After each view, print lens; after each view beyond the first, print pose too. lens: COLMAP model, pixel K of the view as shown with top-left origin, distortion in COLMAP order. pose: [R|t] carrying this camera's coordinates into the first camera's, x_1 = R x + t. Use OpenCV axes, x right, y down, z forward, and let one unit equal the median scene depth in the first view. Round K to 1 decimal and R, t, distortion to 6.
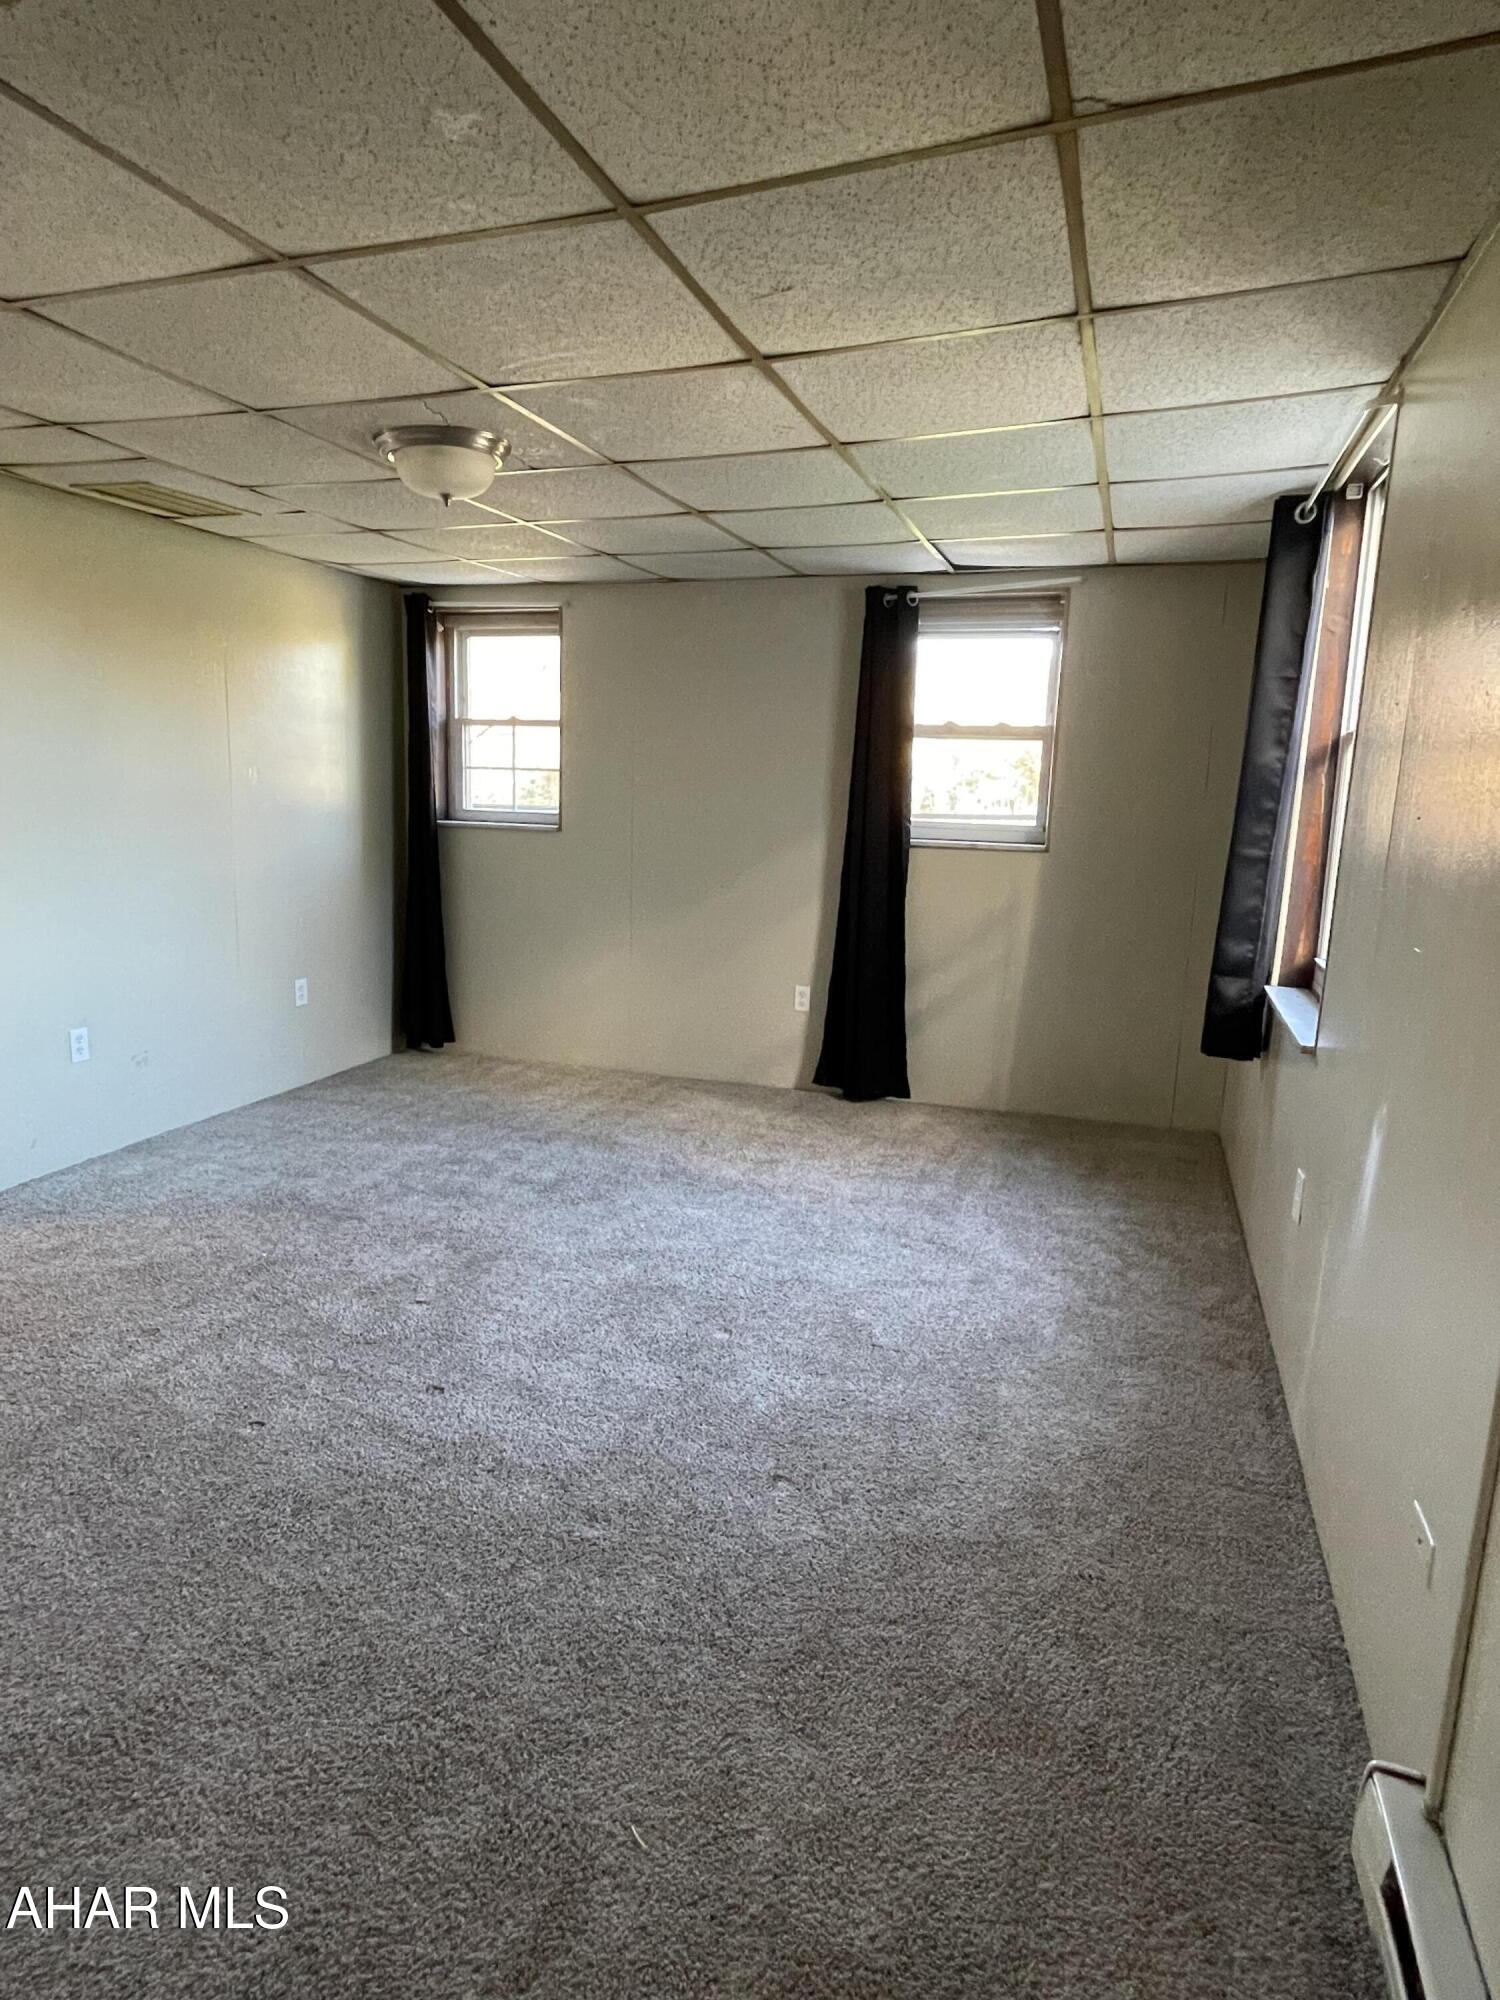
lens RADIAL K [[1119.6, 0, 743.2], [0, 1119.6, 992.9], [0, 0, 1]] dist [-0.002164, 0.000812]
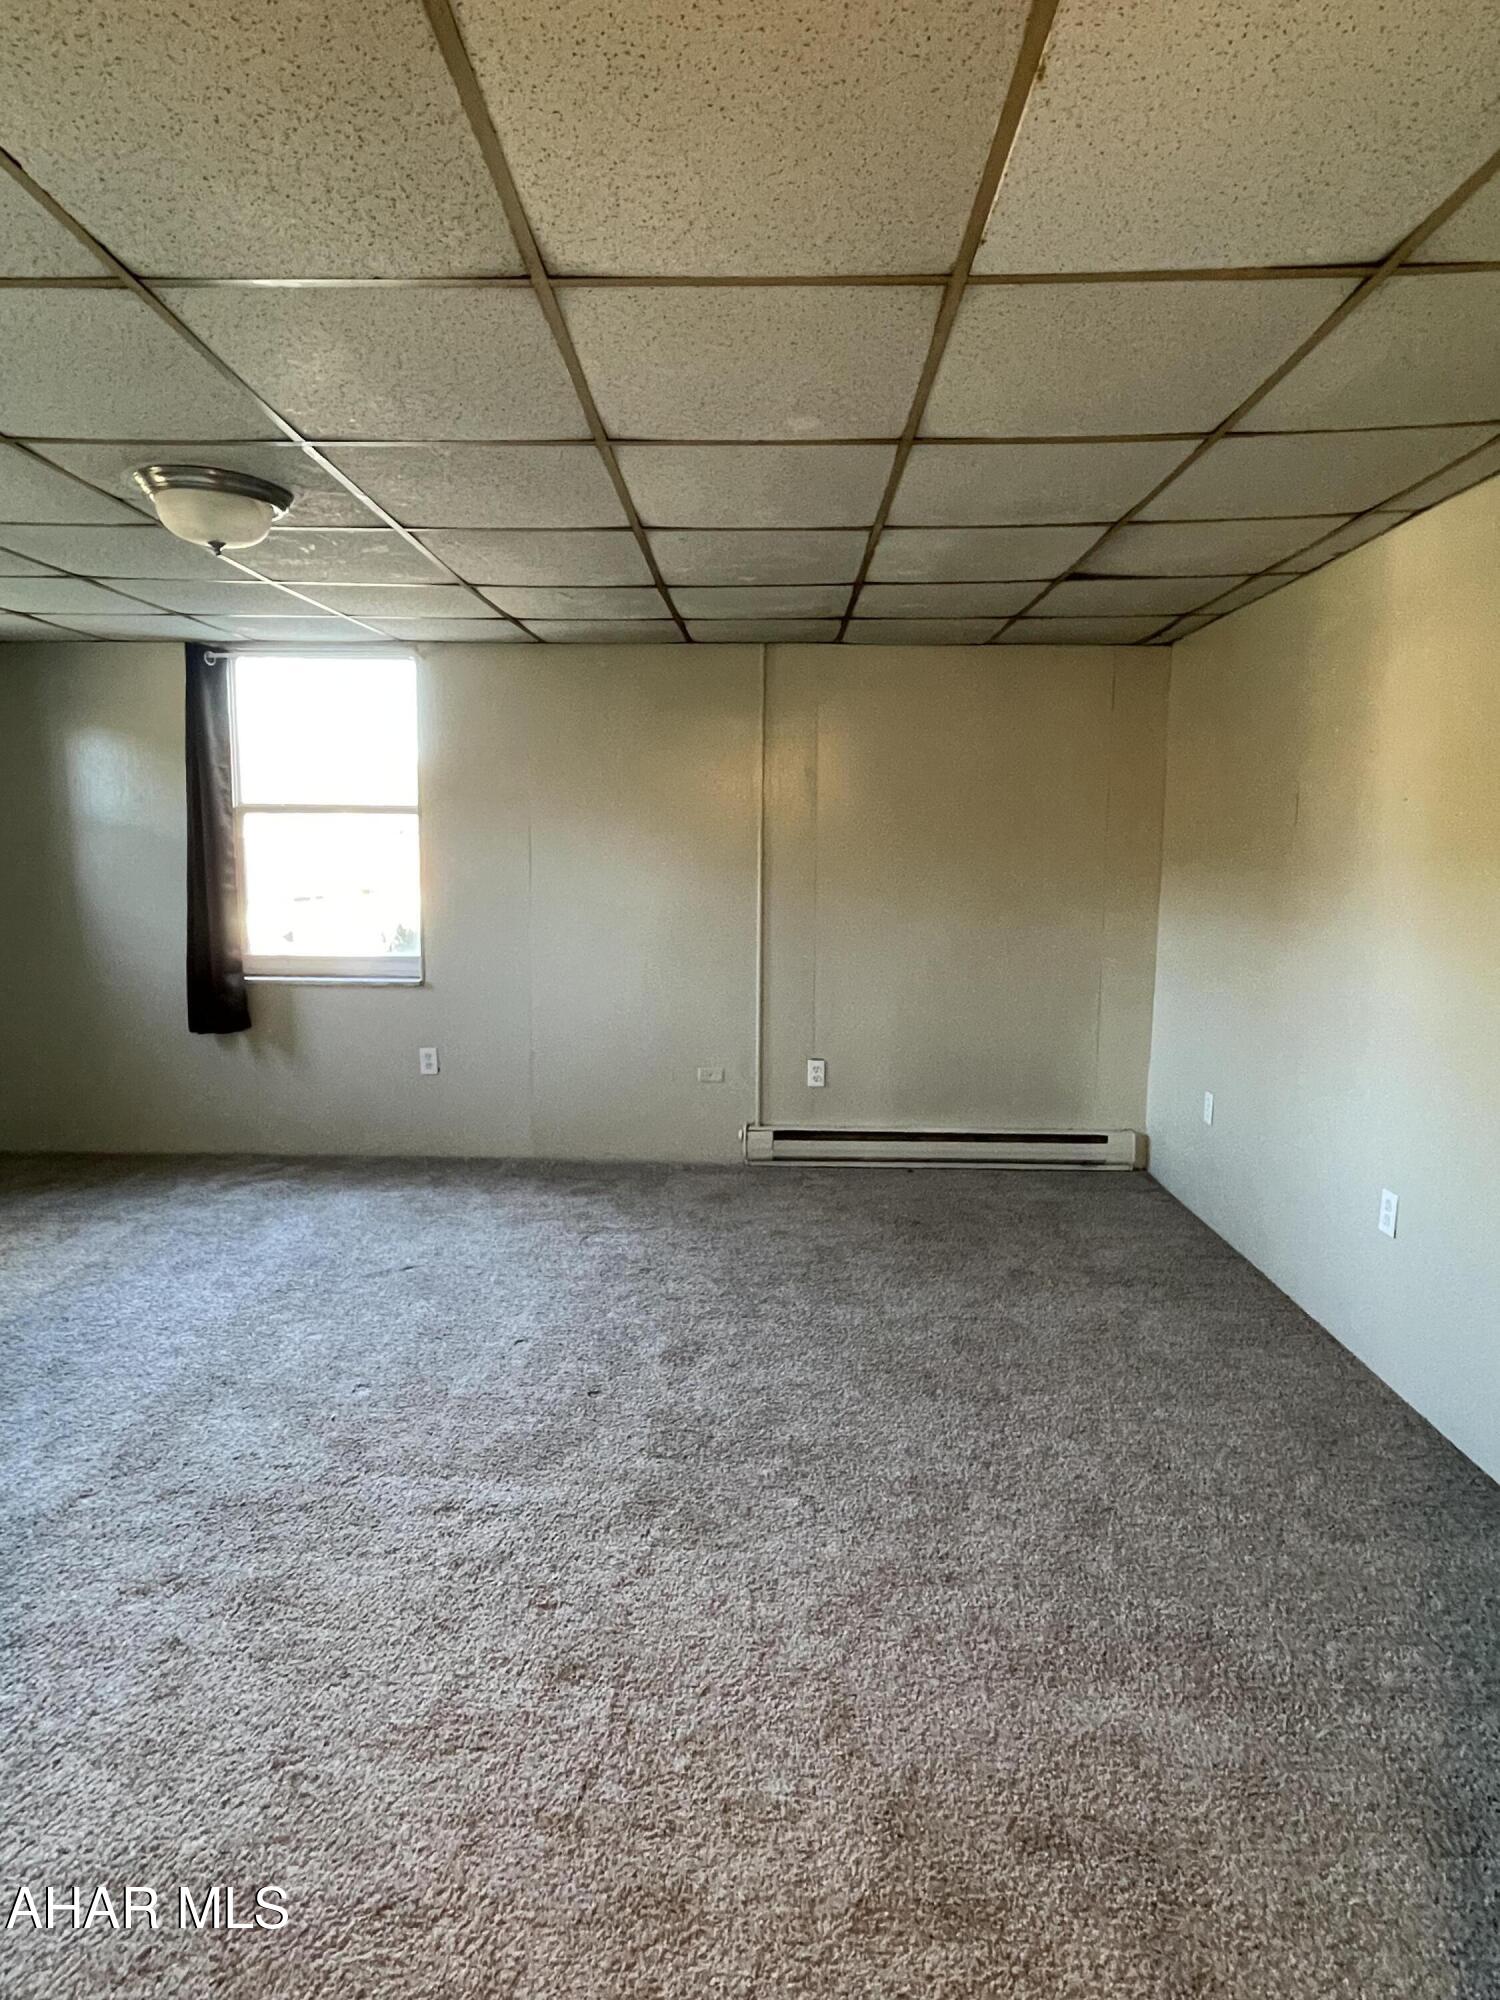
lens RADIAL K [[1119.6, 0, 743.2], [0, 1119.6, 992.9], [0, 0, 1]] dist [-0.002164, 0.000812]
pose [[-0.301536, -0.144145, 0.942496, -0.951067], [0.162482, 0.966278, 0.199765, -0.146098], [-0.939508, 0.213375, -0.267946, 0.666077]]
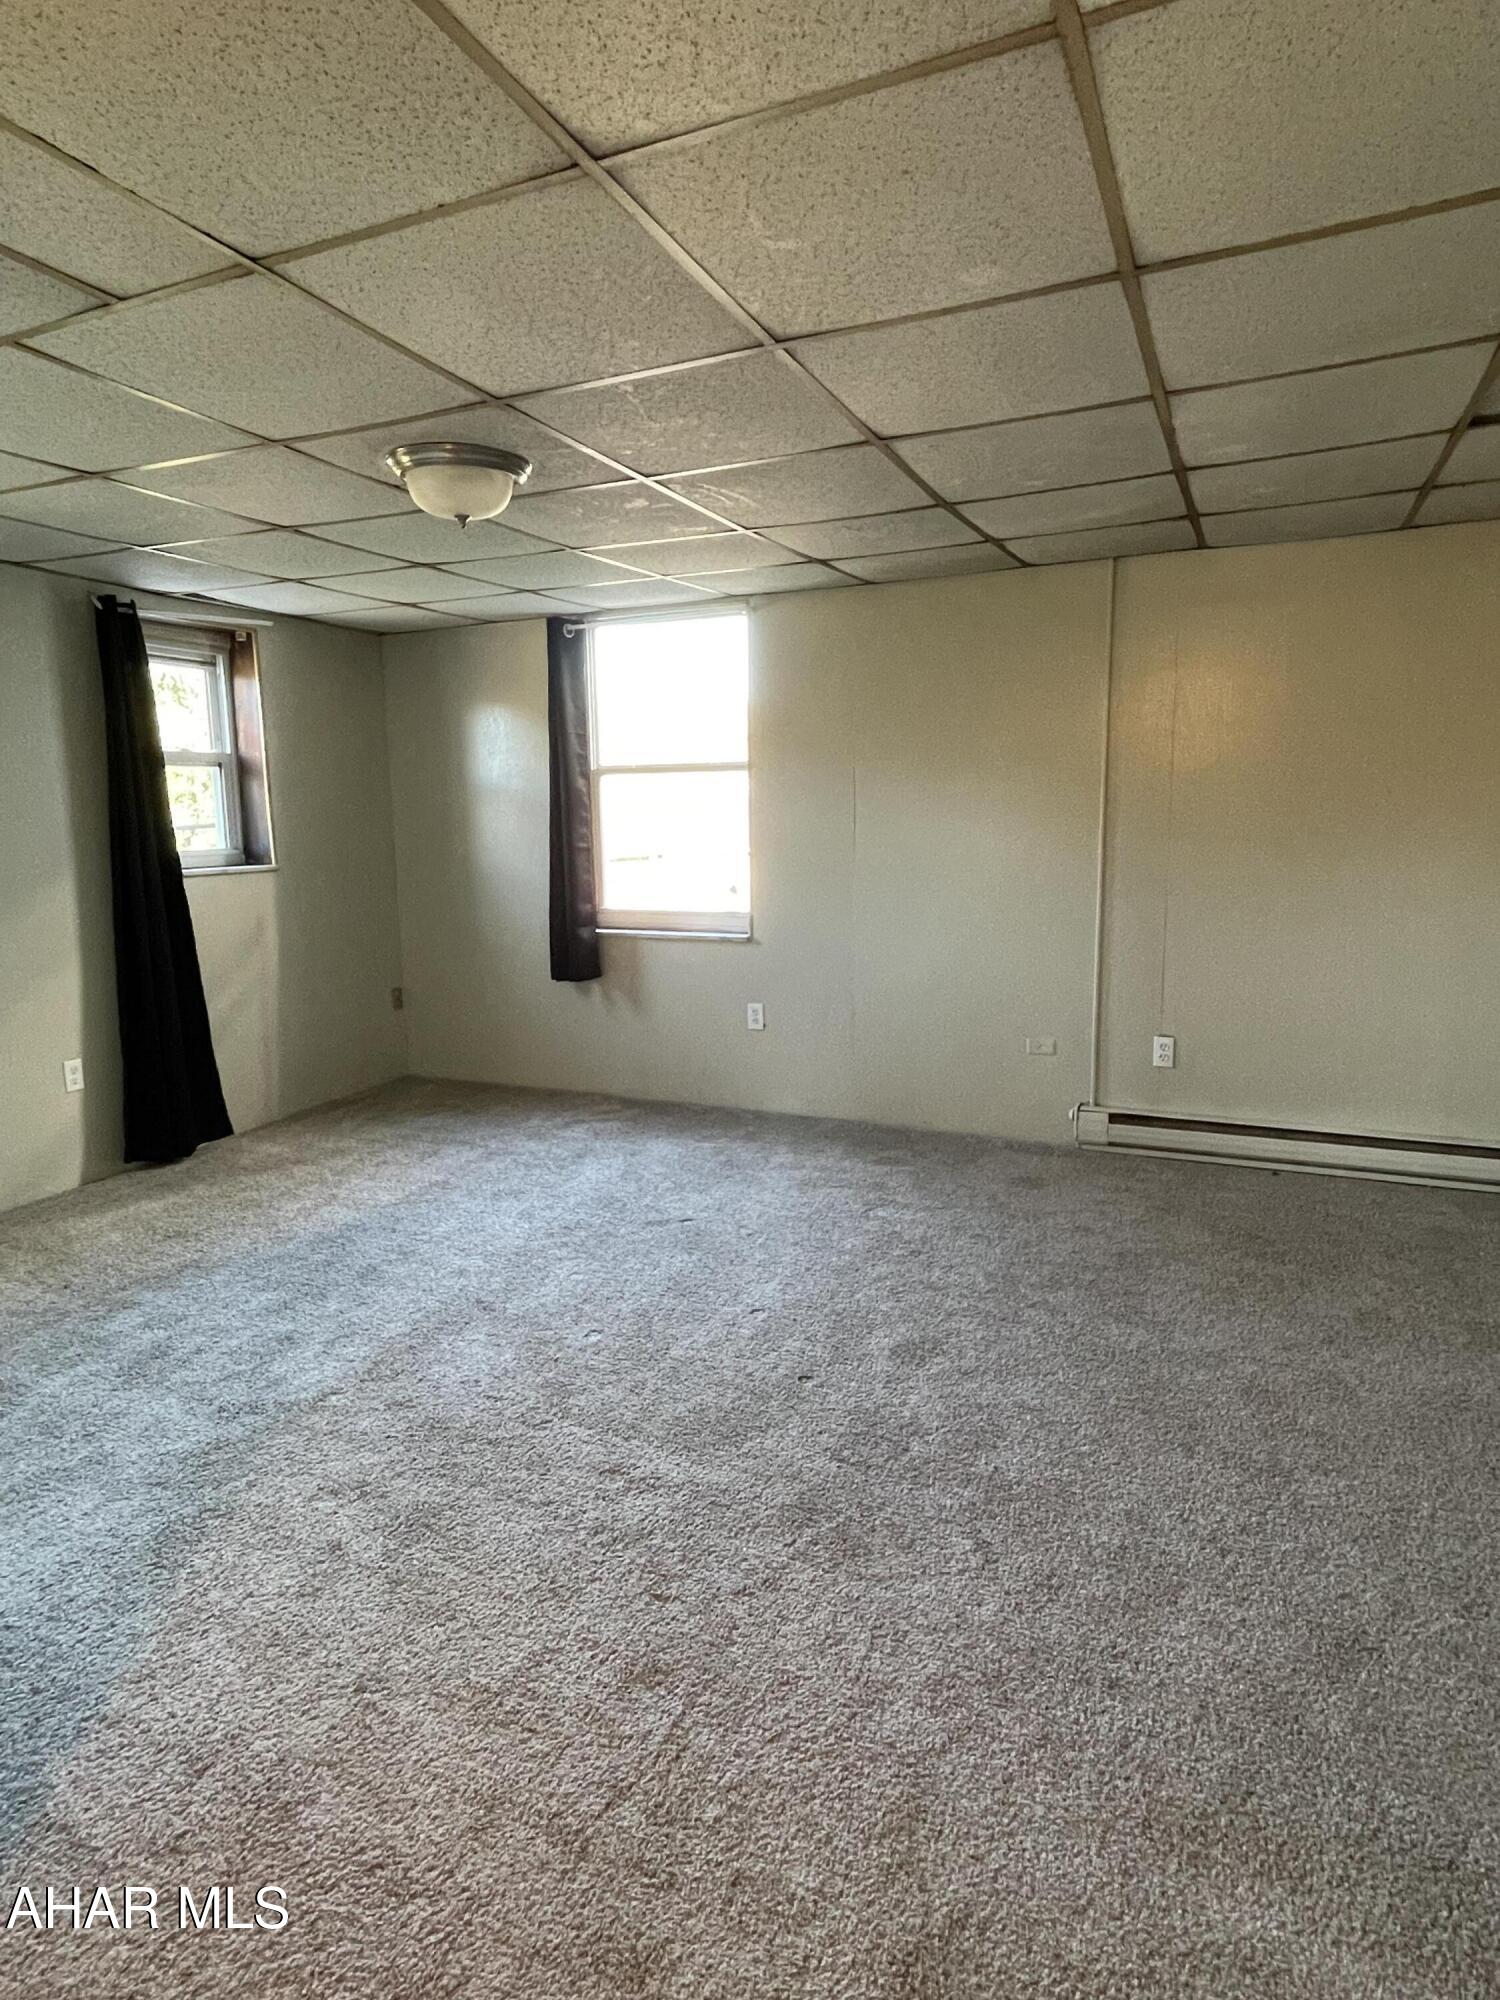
lens RADIAL K [[1119.6, 0, 743.2], [0, 1119.6, 992.9], [0, 0, 1]] dist [-0.002164, 0.000812]
pose [[0.095542, -0.187559, 0.977596, -0.907762], [0.204447, 0.964849, 0.165132, -0.116112], [-0.974204, 0.184089, 0.130529, 0.518623]]
